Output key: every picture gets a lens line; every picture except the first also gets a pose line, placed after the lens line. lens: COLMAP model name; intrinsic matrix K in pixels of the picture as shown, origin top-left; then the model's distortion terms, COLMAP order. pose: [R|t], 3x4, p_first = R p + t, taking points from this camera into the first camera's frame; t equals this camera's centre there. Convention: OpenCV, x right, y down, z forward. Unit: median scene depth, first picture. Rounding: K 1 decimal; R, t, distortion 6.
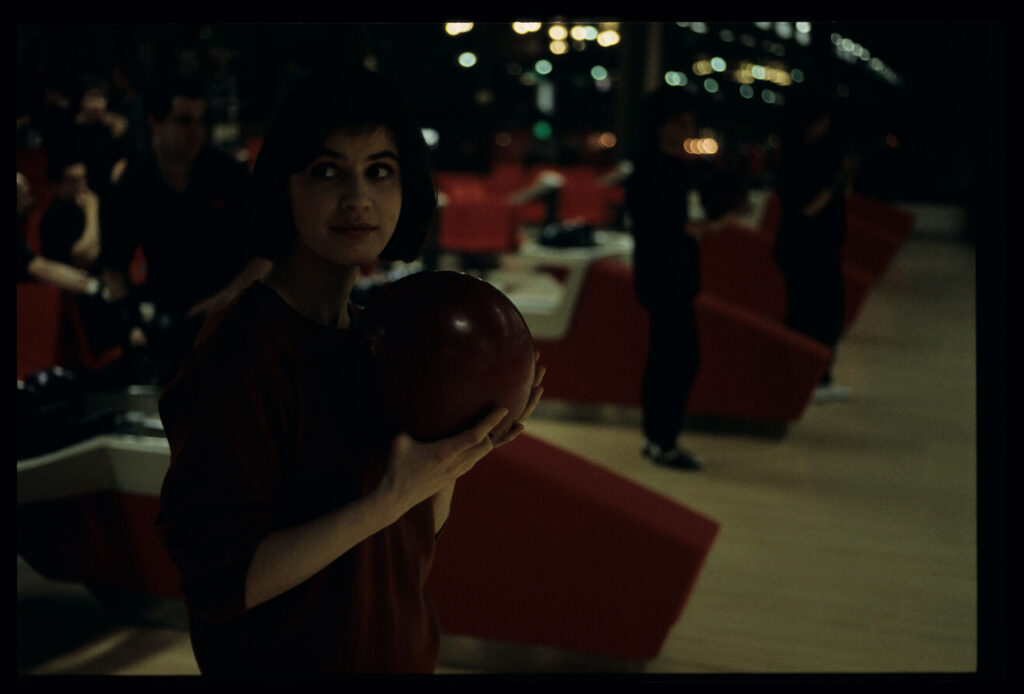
lens RADIAL K [[1604.5, 0, 505.1], [0, 1604.5, 351.7], [0, 0, 1]] dist [-0.037749, 0.000000]
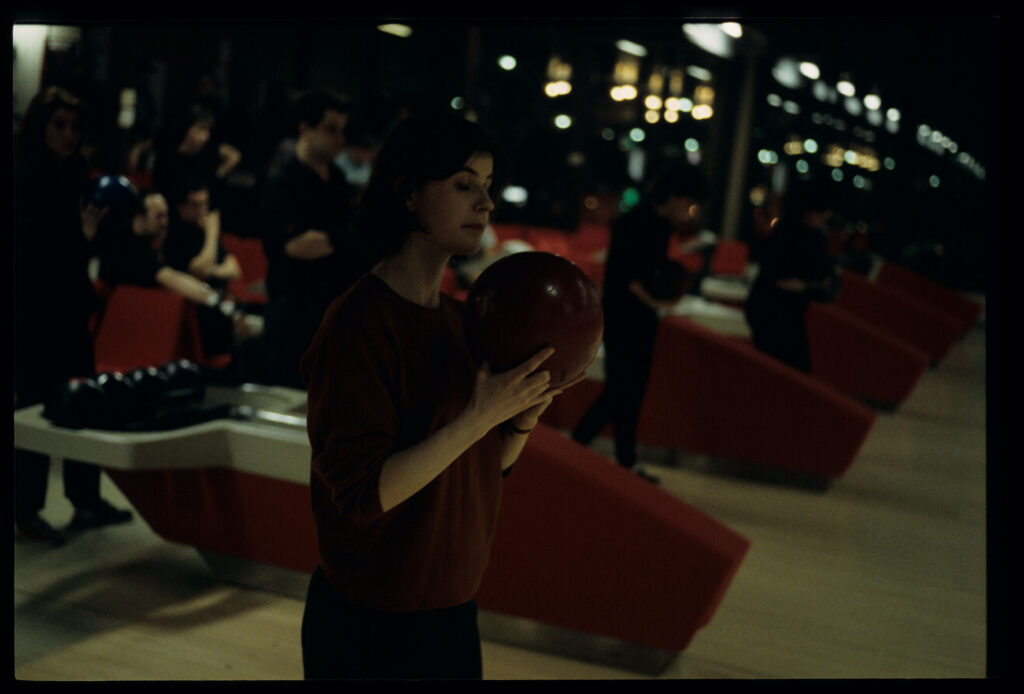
lens RADIAL K [[1604.5, 0, 506.1], [0, 1604.5, 352.4], [0, 0, 1]] dist [-0.037749, 0.000000]
pose [[0.995299, 0.084973, -0.046465, 0.001706], [-0.086618, 0.995640, -0.034619, 0.018748], [0.043321, 0.038481, 0.998320, -0.109895]]
